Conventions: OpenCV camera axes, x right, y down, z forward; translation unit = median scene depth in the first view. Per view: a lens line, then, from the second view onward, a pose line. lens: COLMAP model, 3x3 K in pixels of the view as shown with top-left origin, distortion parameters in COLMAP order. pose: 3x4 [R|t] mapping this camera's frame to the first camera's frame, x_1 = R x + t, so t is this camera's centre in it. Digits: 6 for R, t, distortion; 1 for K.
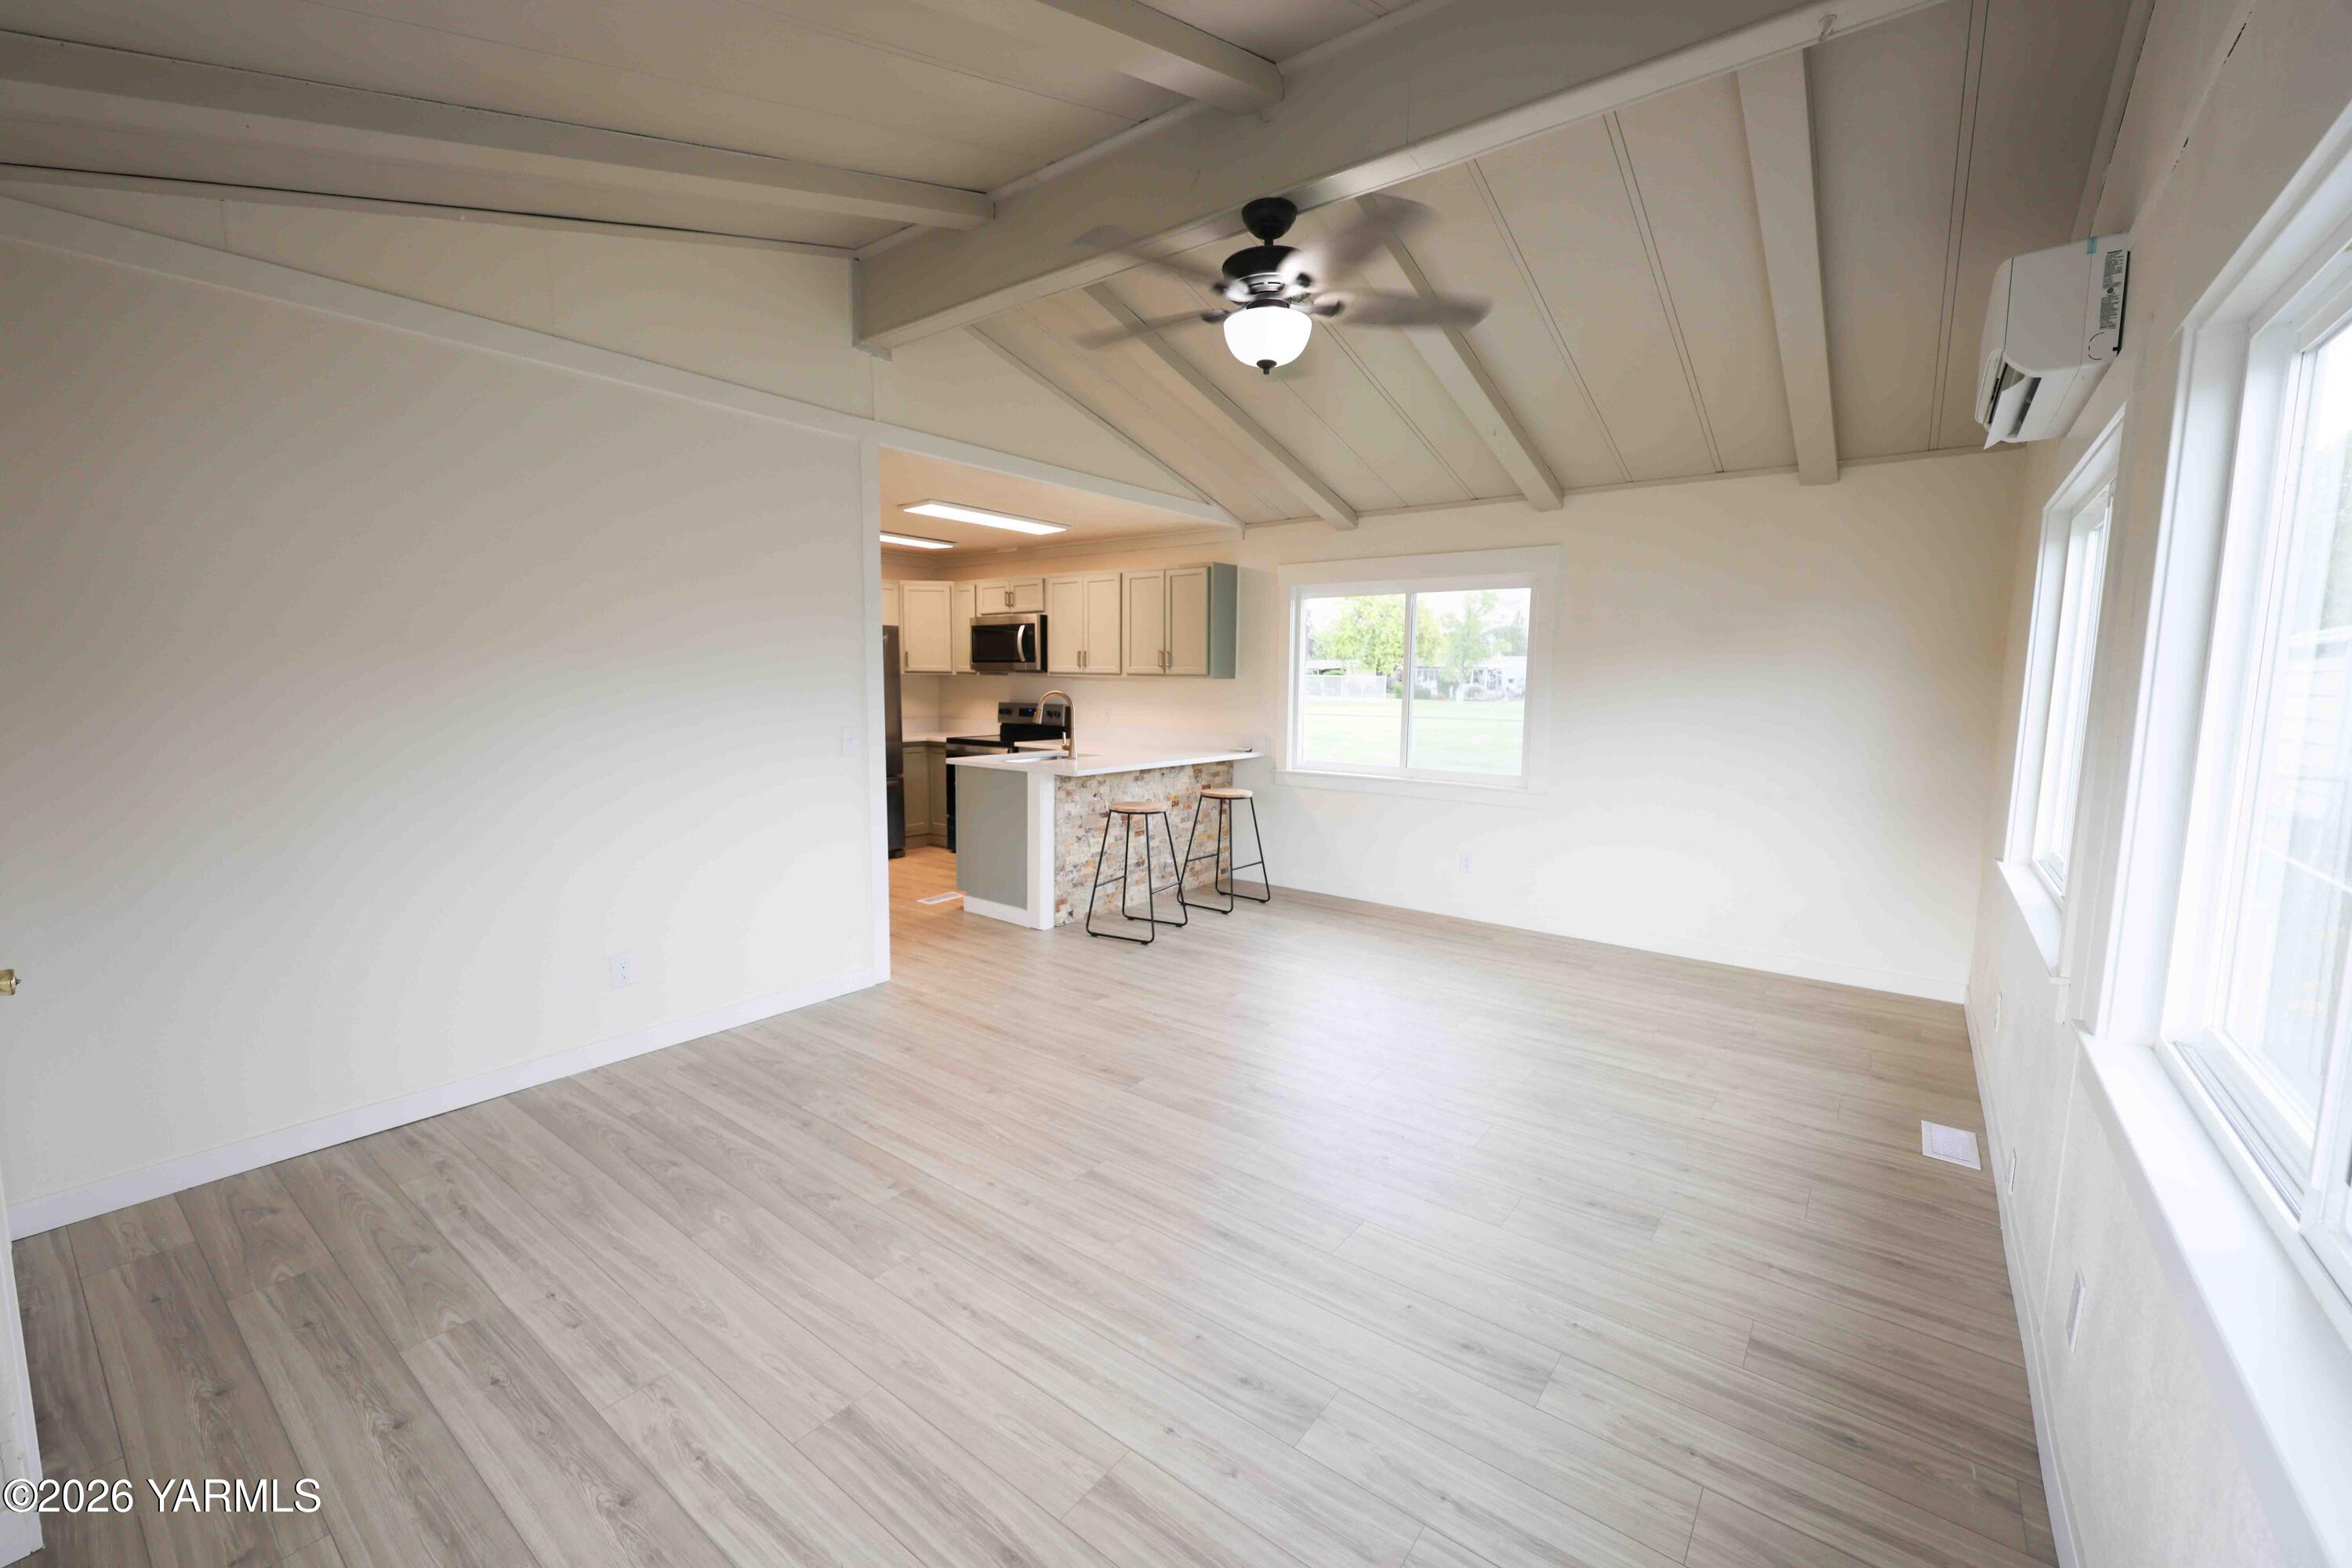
lens RADIAL K [[939.4, 0, 1169.3], [0, 939.4, 786.4], [0, 0, 1]] dist [0.001696, 0.000016]
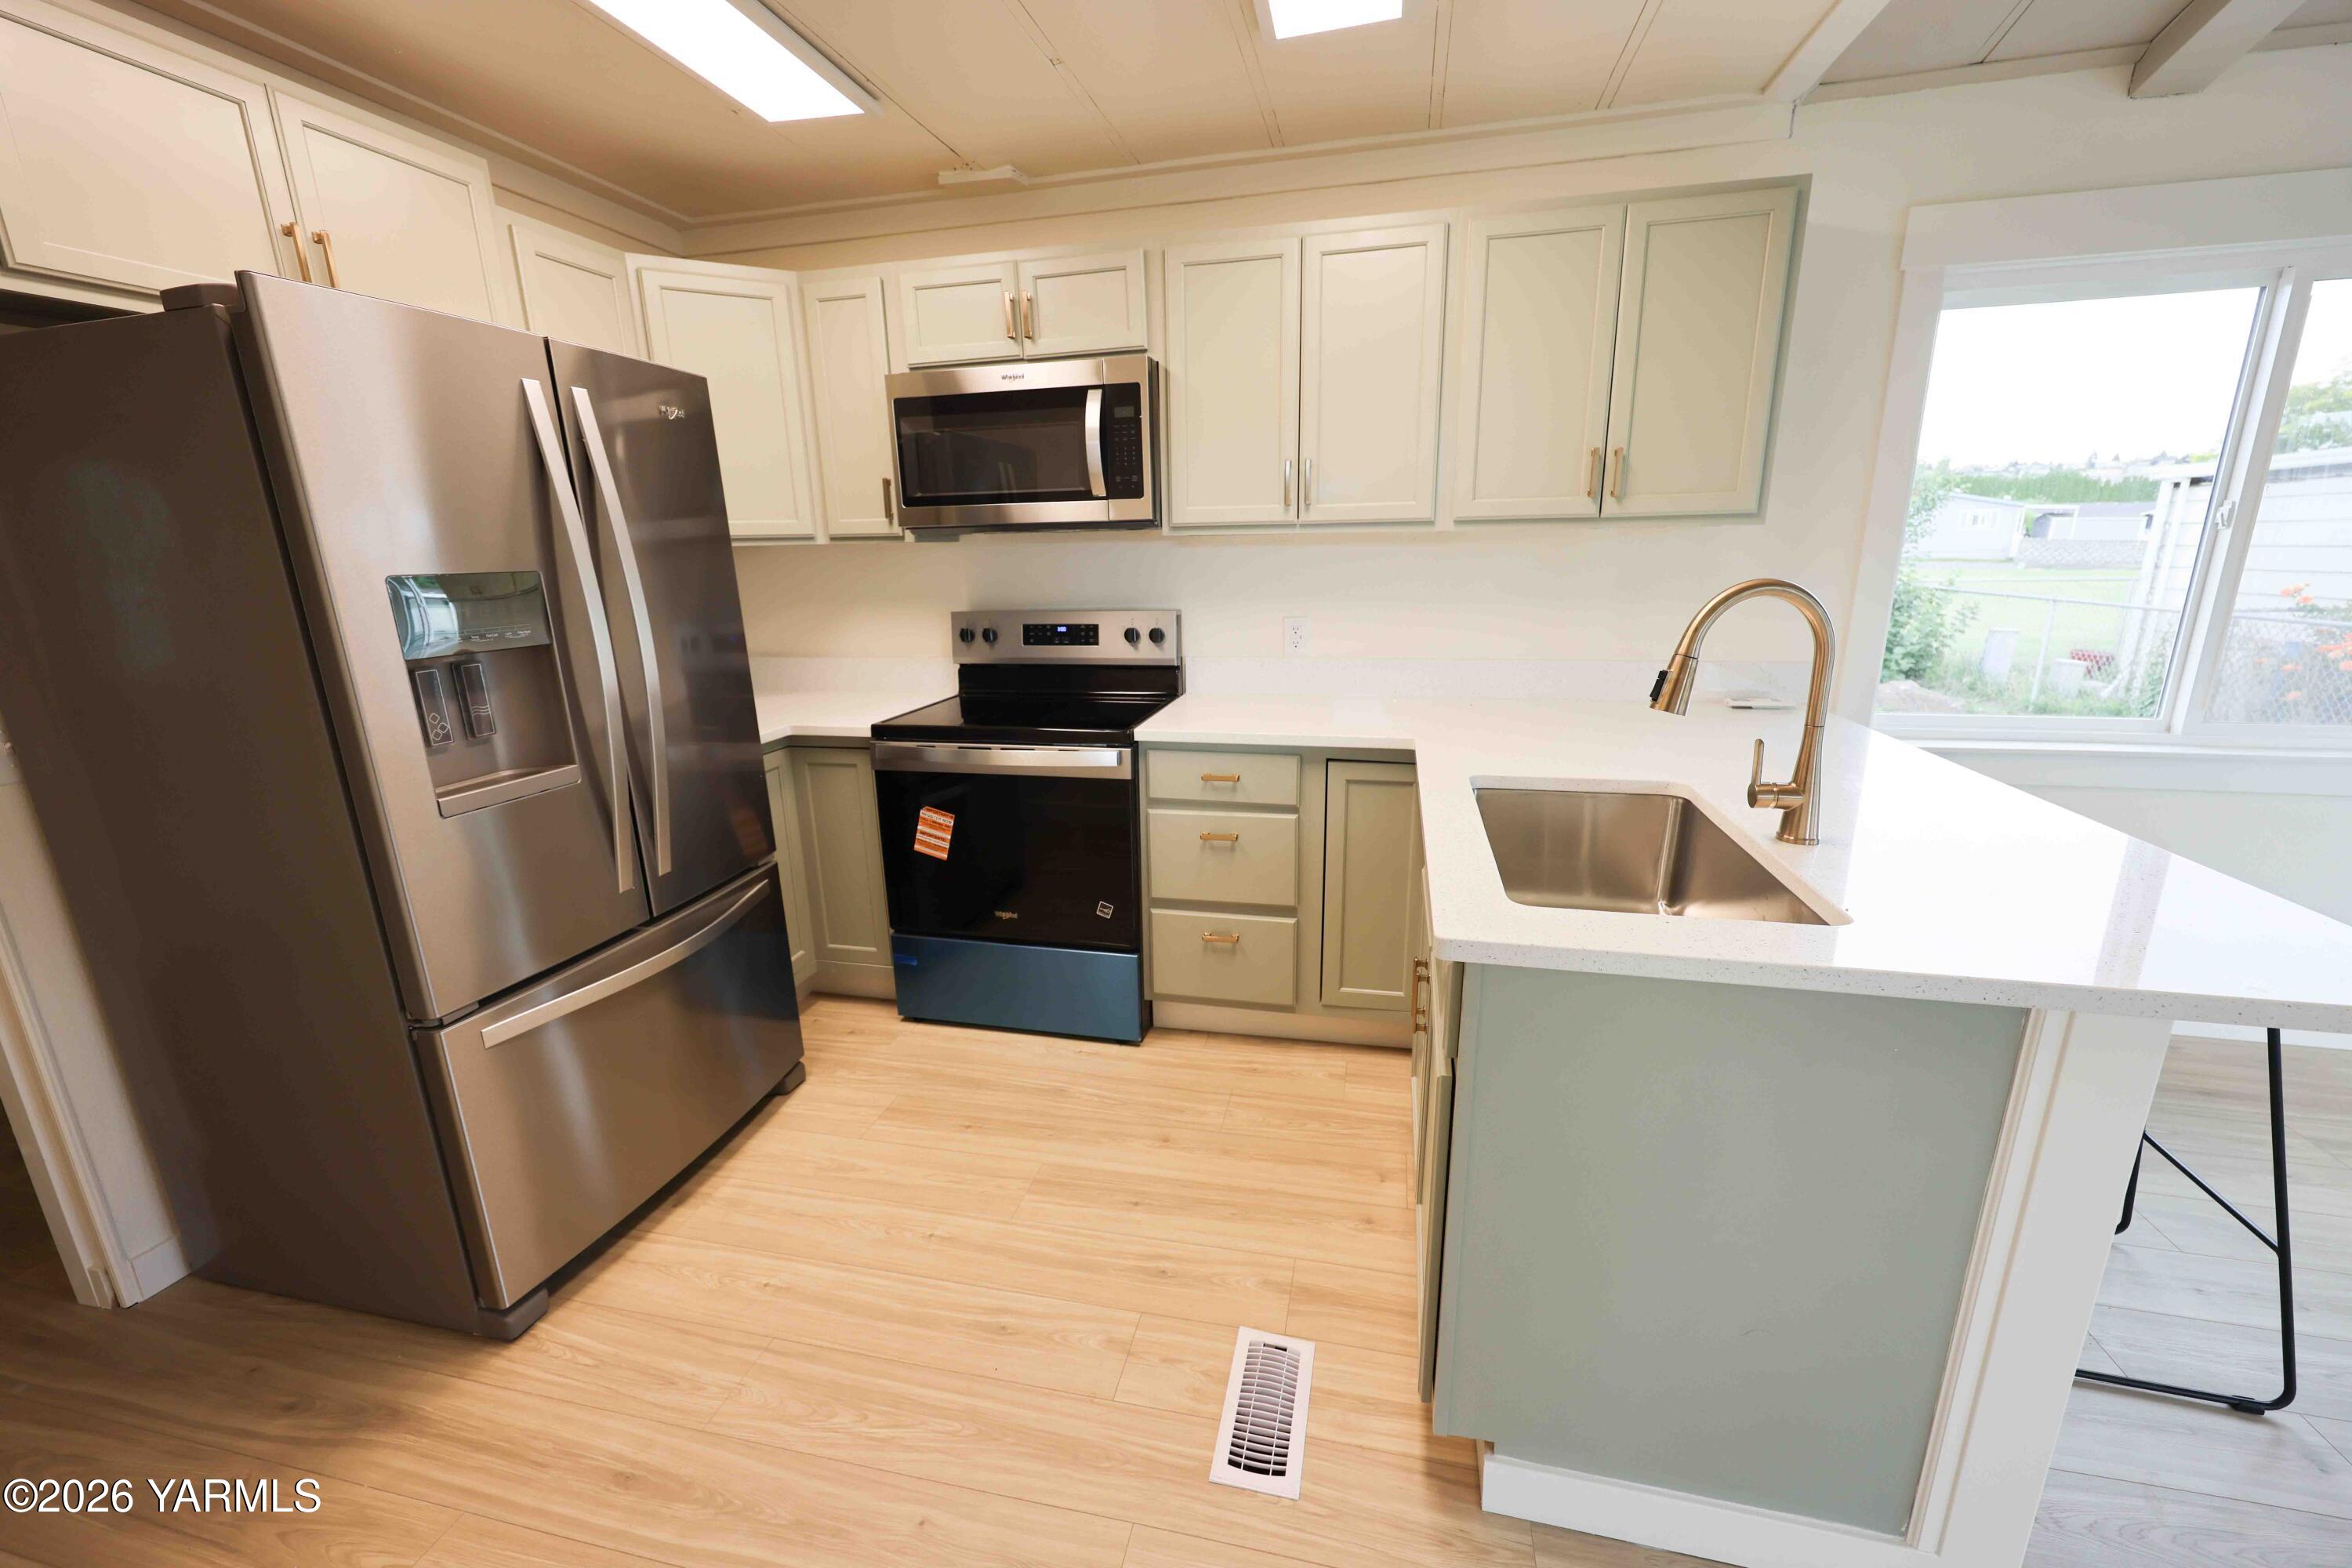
lens RADIAL K [[939.4, 0, 1171.9], [0, 939.4, 780.7], [0, 0, 1]] dist [0.001696, 0.000016]
pose [[0.912411, -0.132576, 0.387208, -0.328567], [0.079220, 0.985397, 0.150719, -0.090526], [-0.401535, -0.106843, 0.909590, 0.754546]]
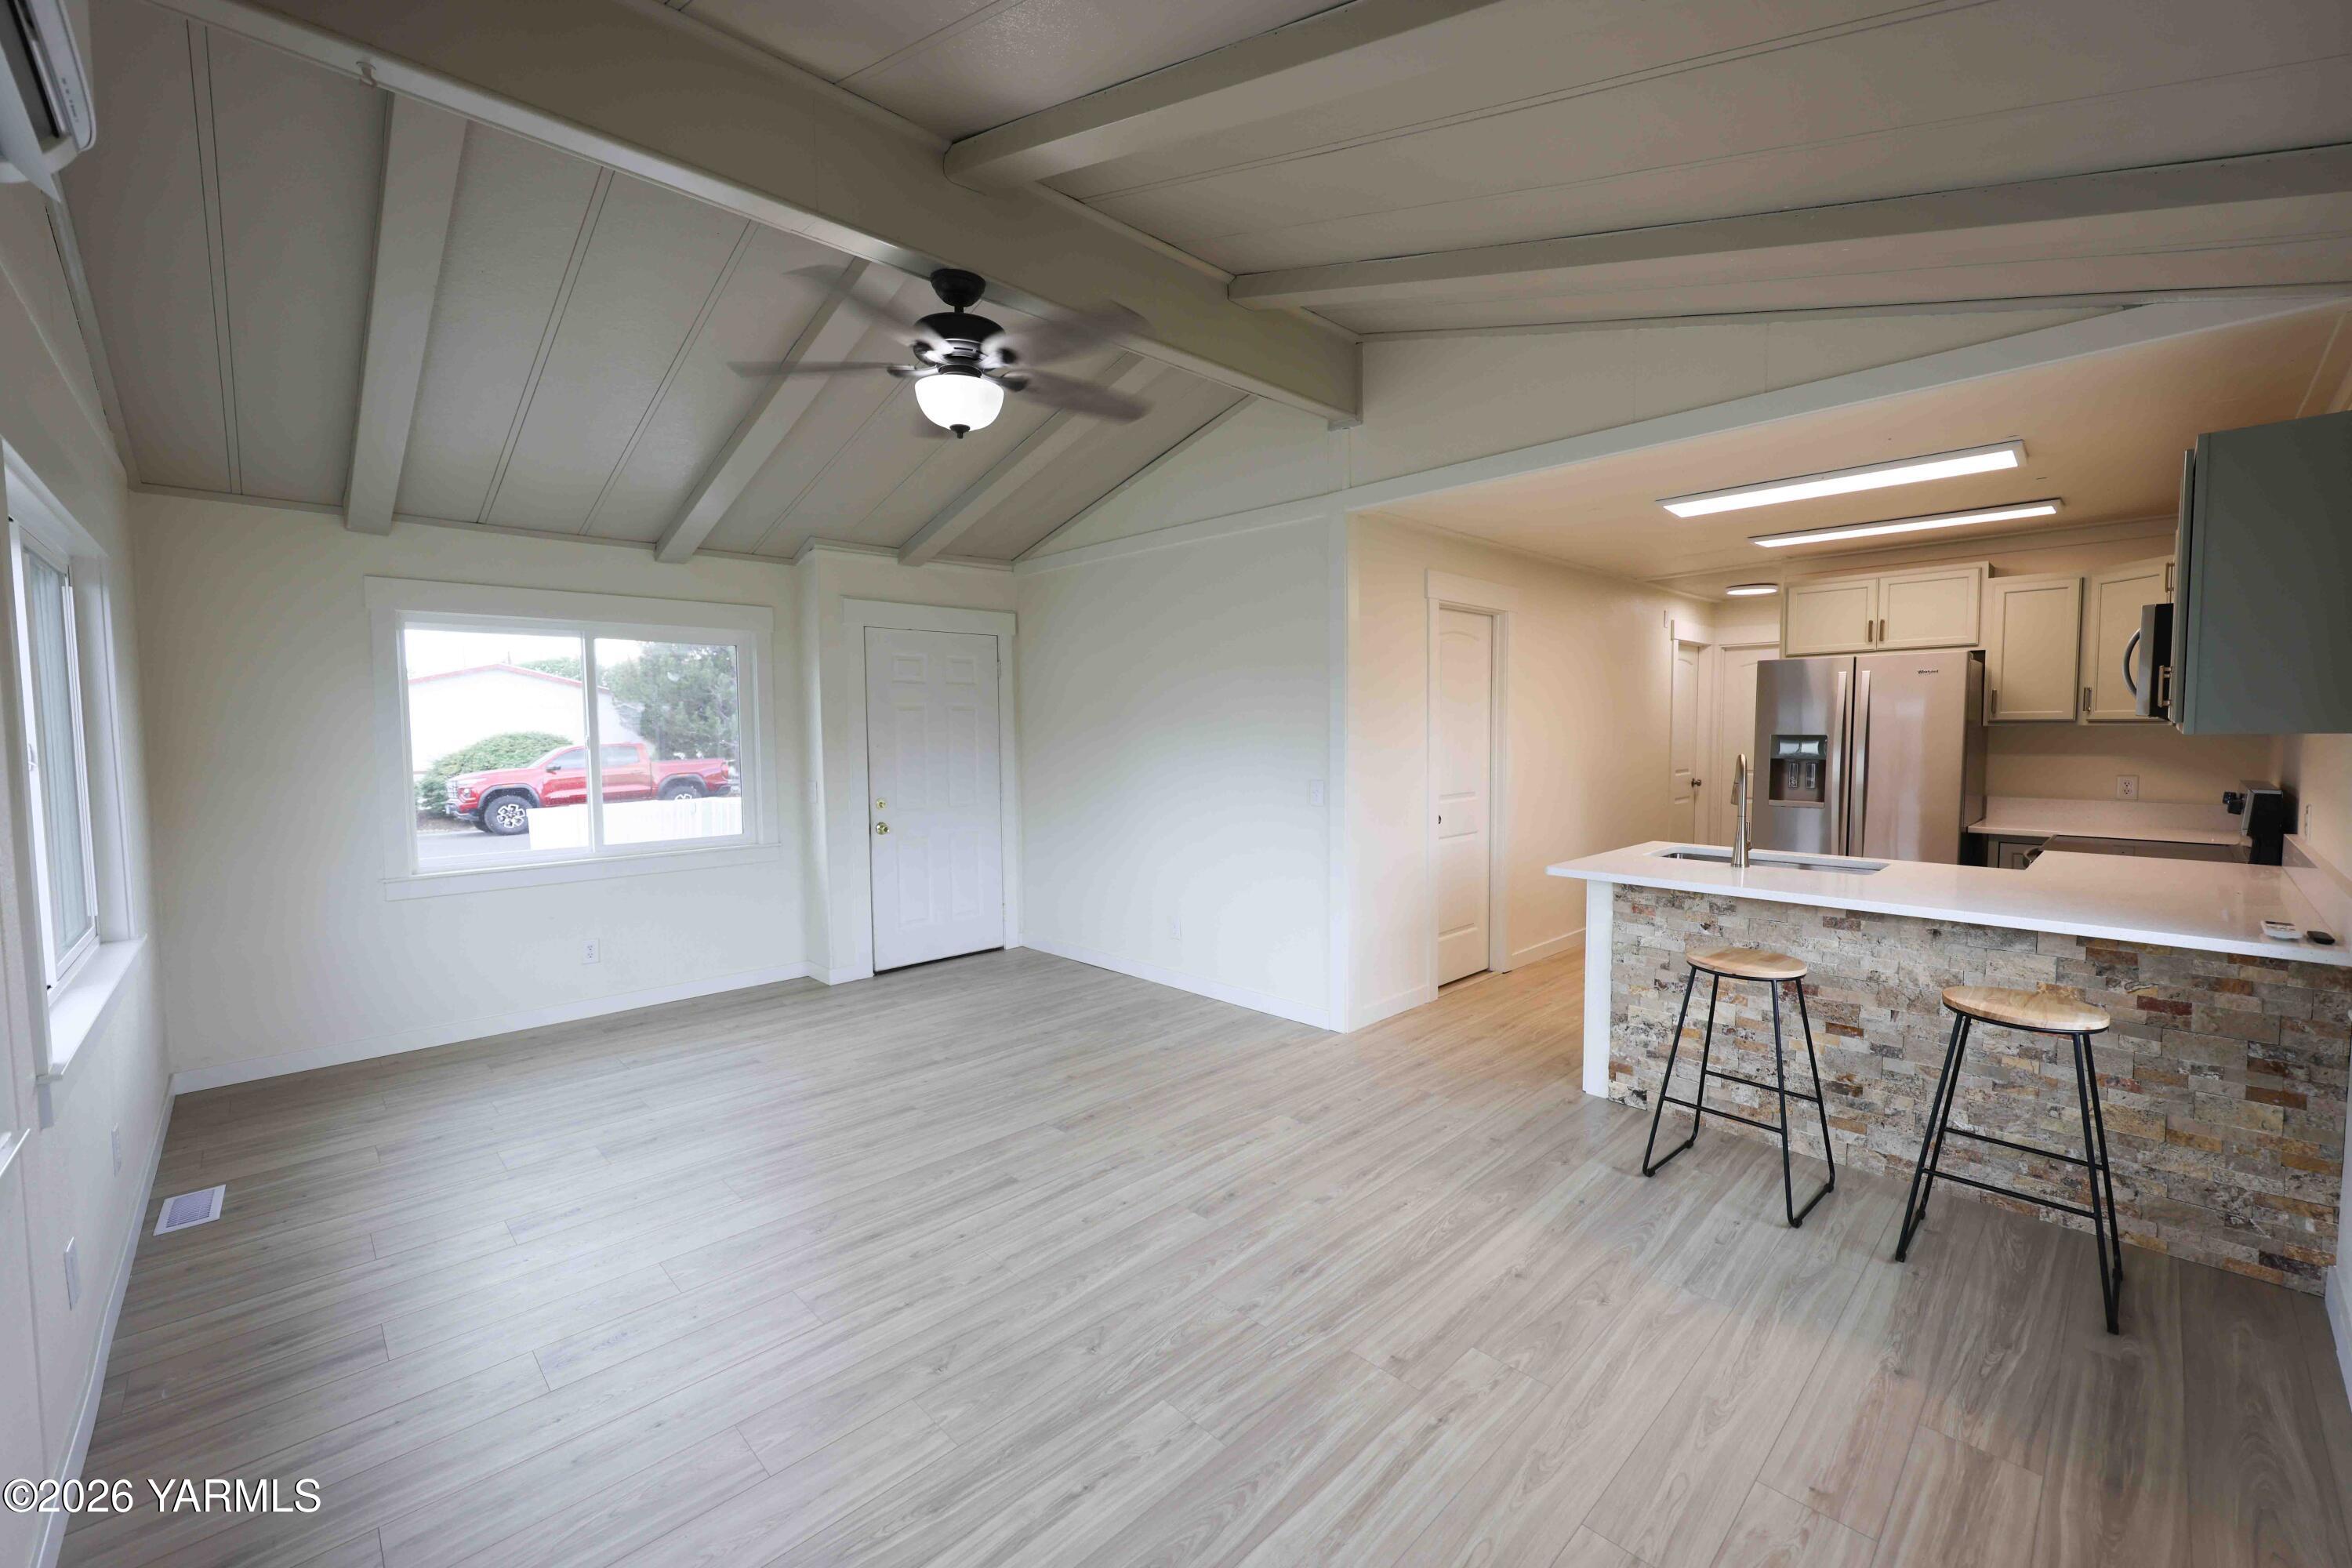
lens RADIAL K [[939.4, 0, 1164.5], [0, 939.4, 787.6], [0, 0, 1]] dist [0.001696, 0.000016]
pose [[-0.150354, 0.055744, -0.987059, 0.502793], [-0.106747, 0.991657, 0.072264, -0.076454], [0.982852, 0.116230, -0.143149, 0.648650]]
